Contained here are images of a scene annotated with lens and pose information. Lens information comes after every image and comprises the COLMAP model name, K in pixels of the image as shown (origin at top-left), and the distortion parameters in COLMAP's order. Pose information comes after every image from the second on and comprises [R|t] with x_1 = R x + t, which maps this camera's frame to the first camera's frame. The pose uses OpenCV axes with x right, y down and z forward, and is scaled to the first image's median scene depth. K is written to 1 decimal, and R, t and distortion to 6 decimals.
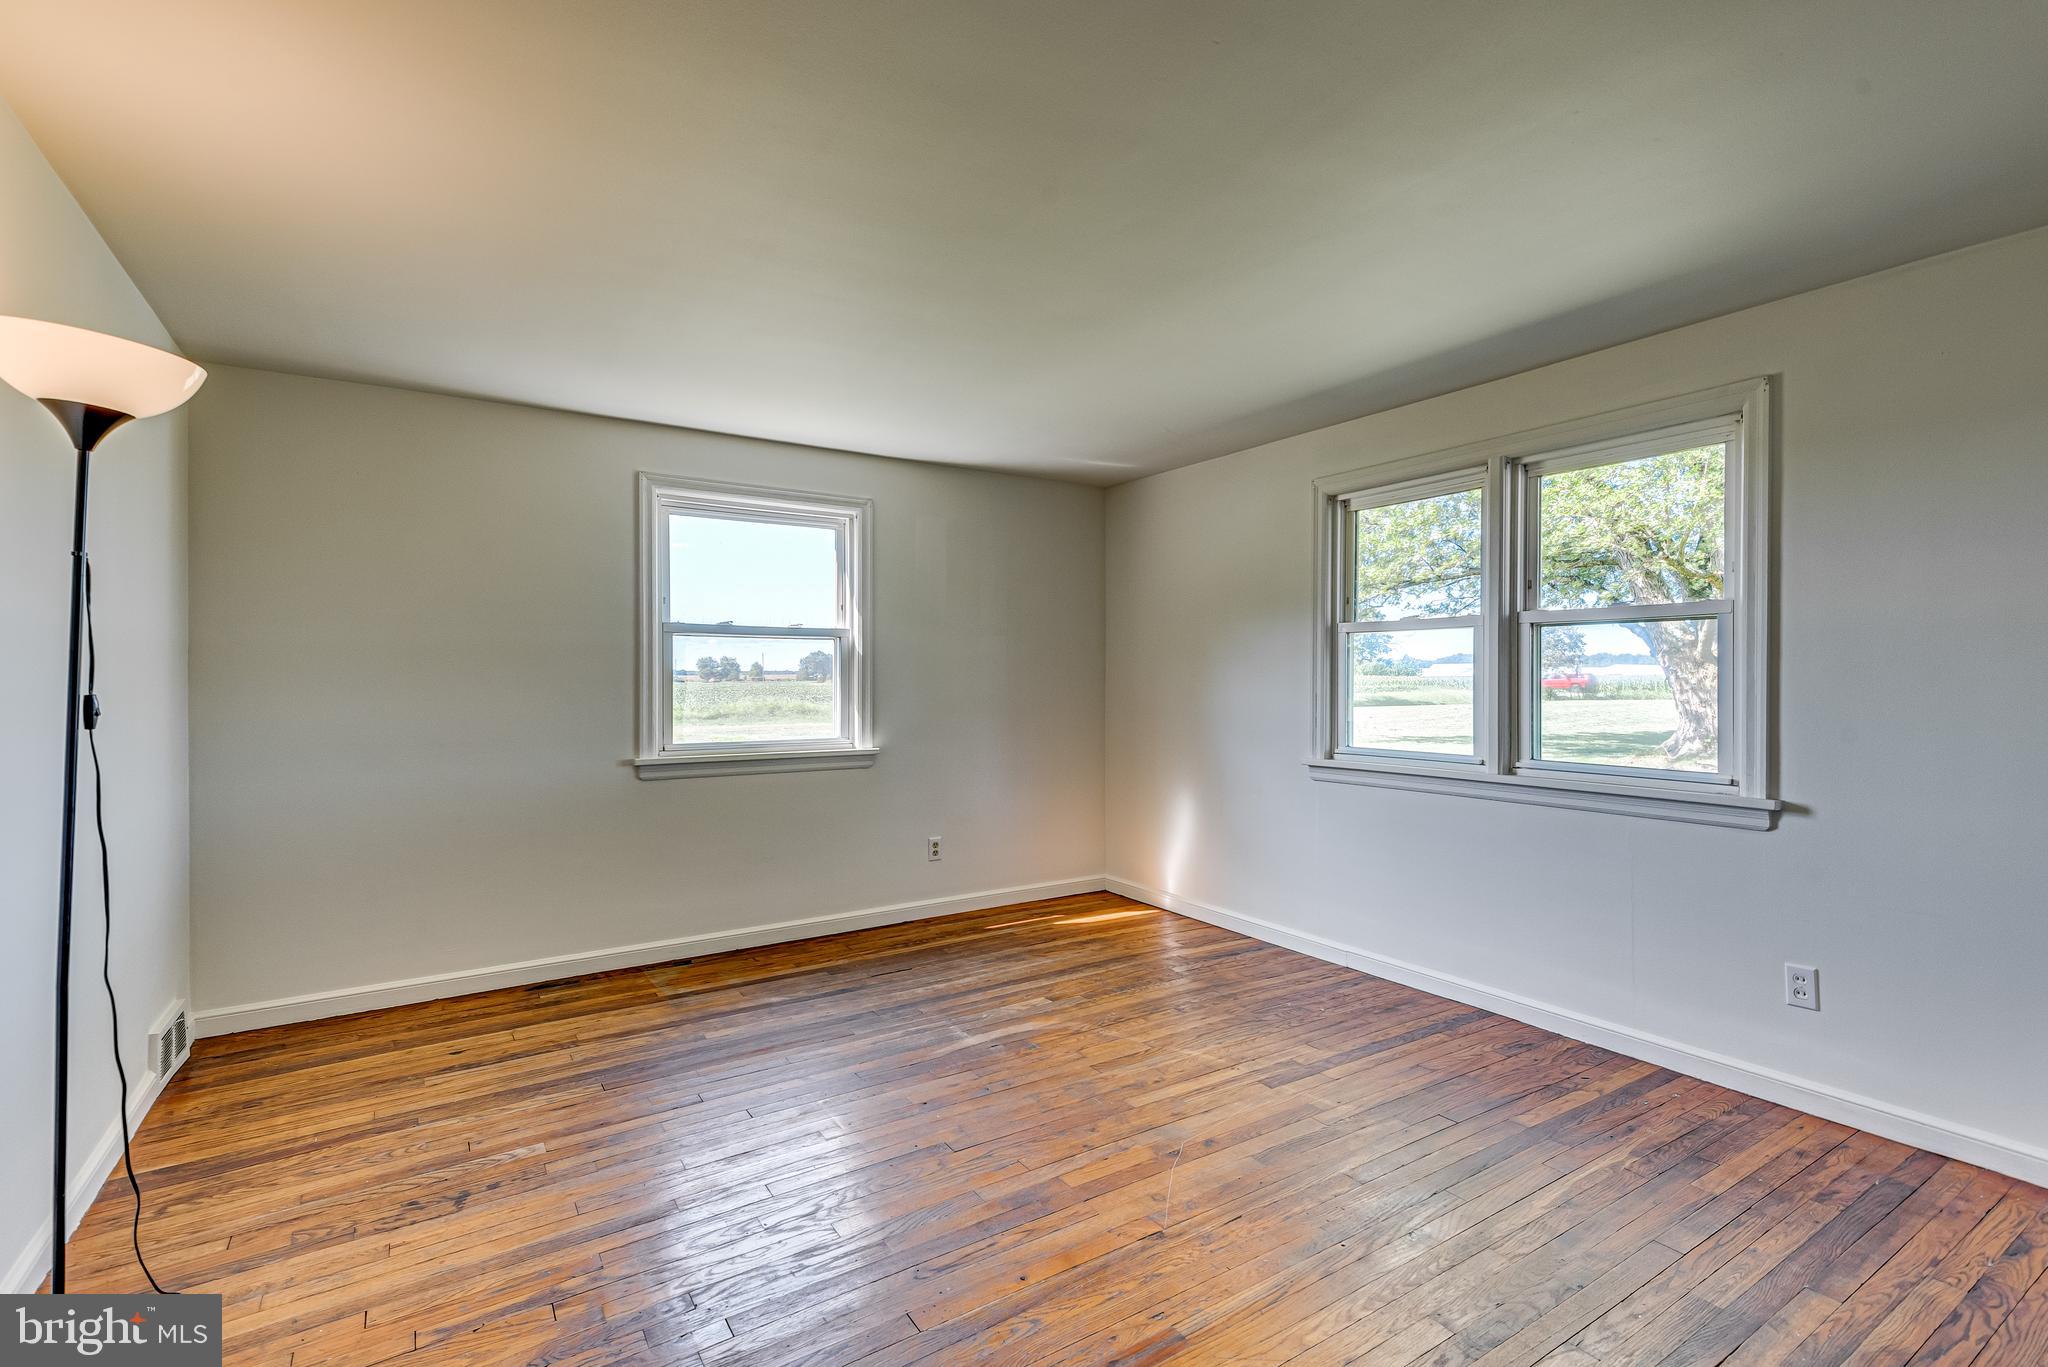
lens RADIAL K [[933.0, 0, 1016.2], [0, 933.0, 677.7], [0, 0, 1]] dist [0.039786, -0.018560]
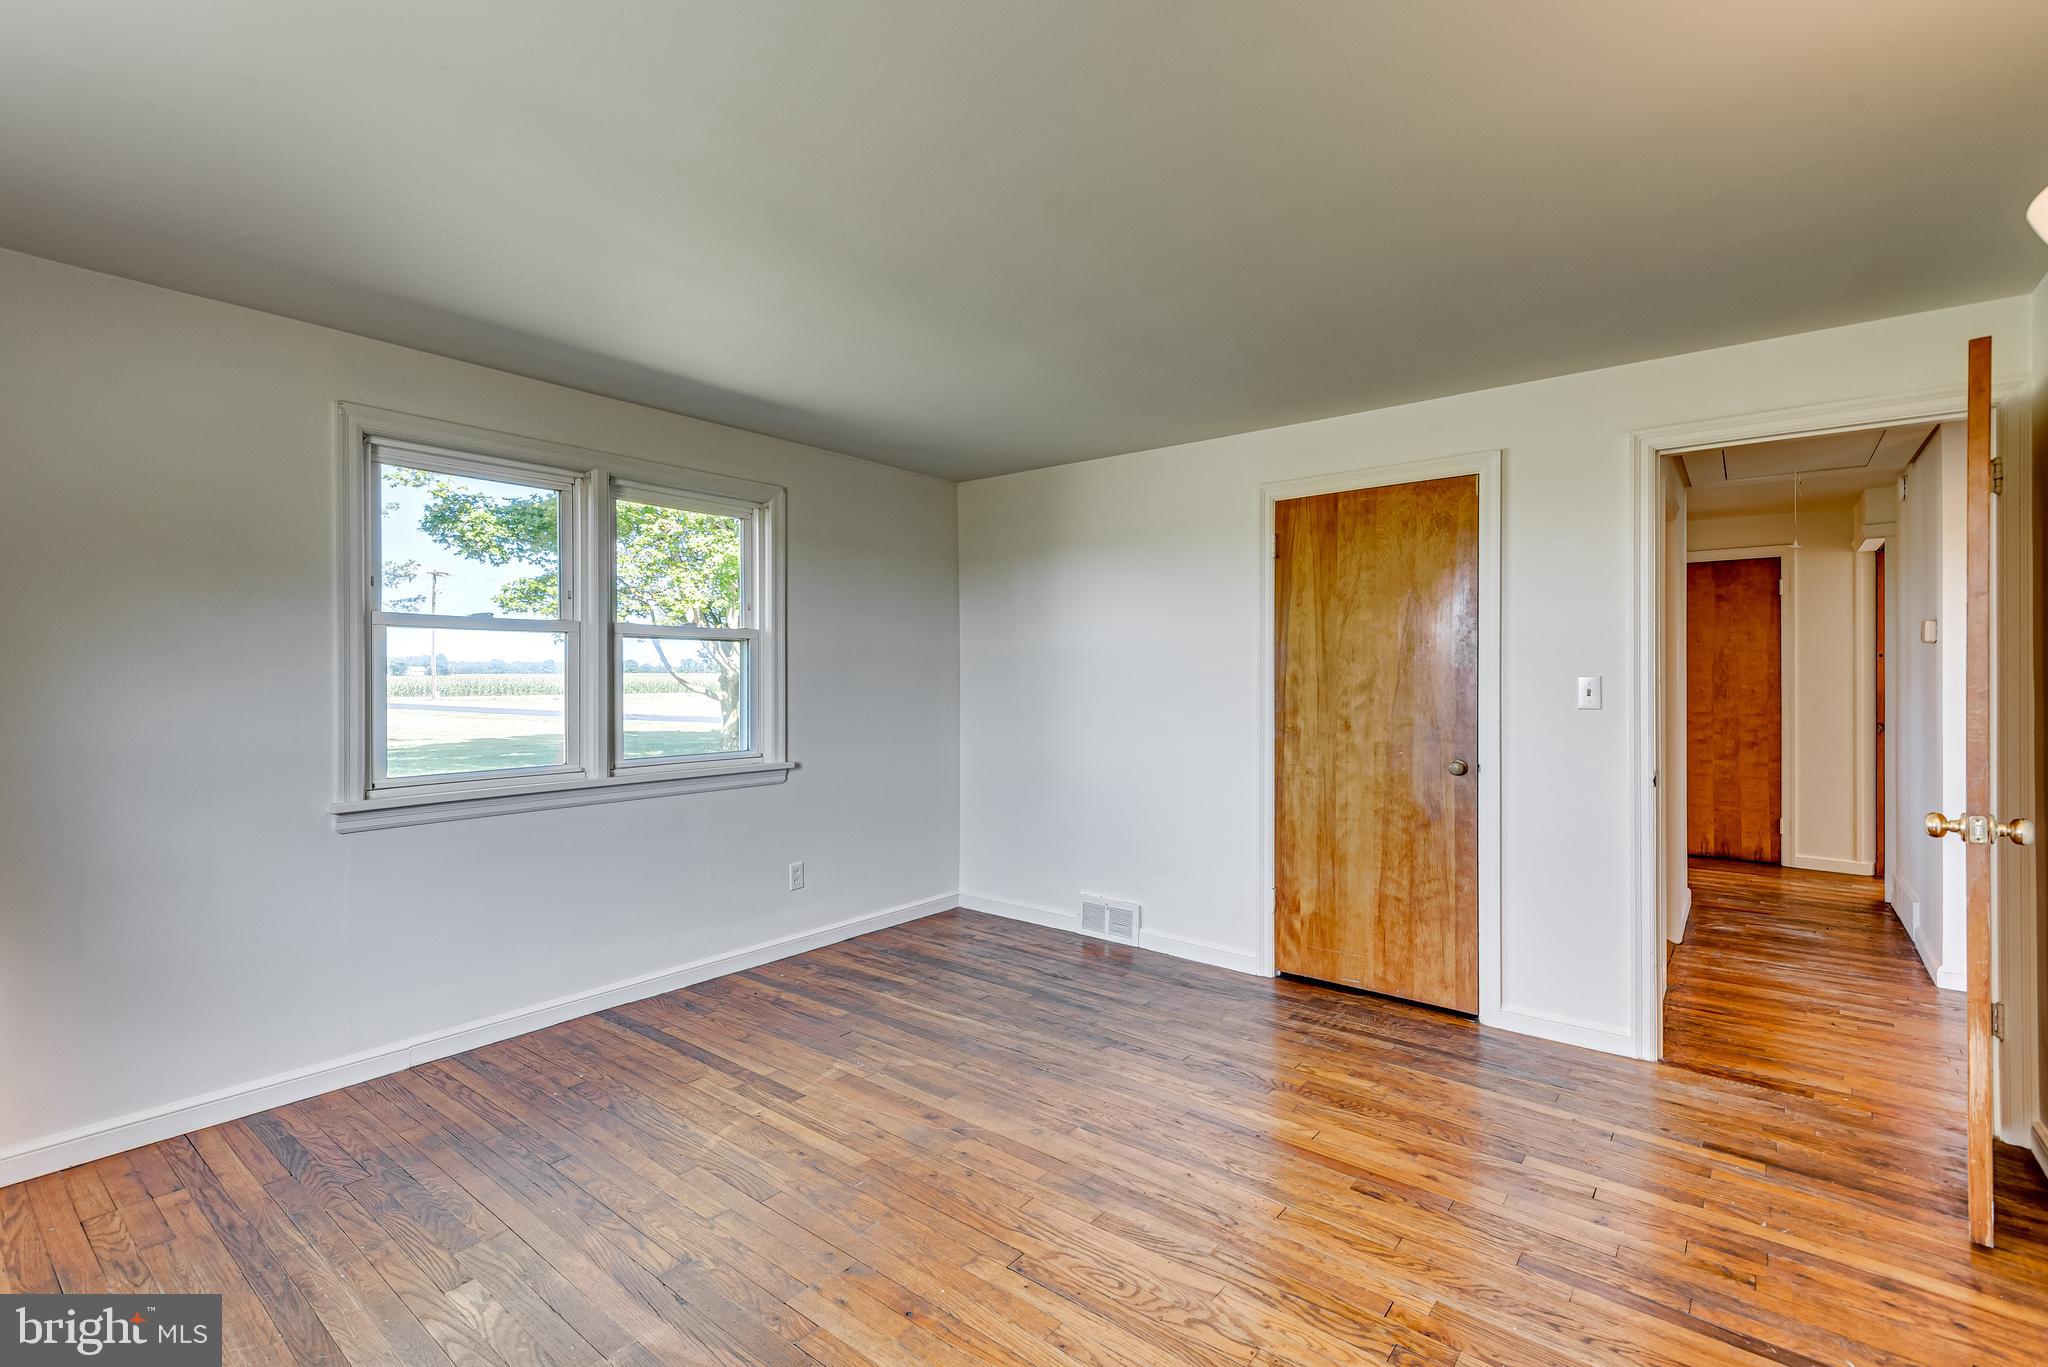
lens RADIAL K [[933.0, 0, 1016.2], [0, 933.0, 677.7], [0, 0, 1]] dist [0.039786, -0.018560]
pose [[-0.324275, -0.000893, 0.945962, -0.678596], [0.001477, 0.999998, 0.001450, -0.008685], [-0.945962, 0.001867, -0.324273, 1.008543]]
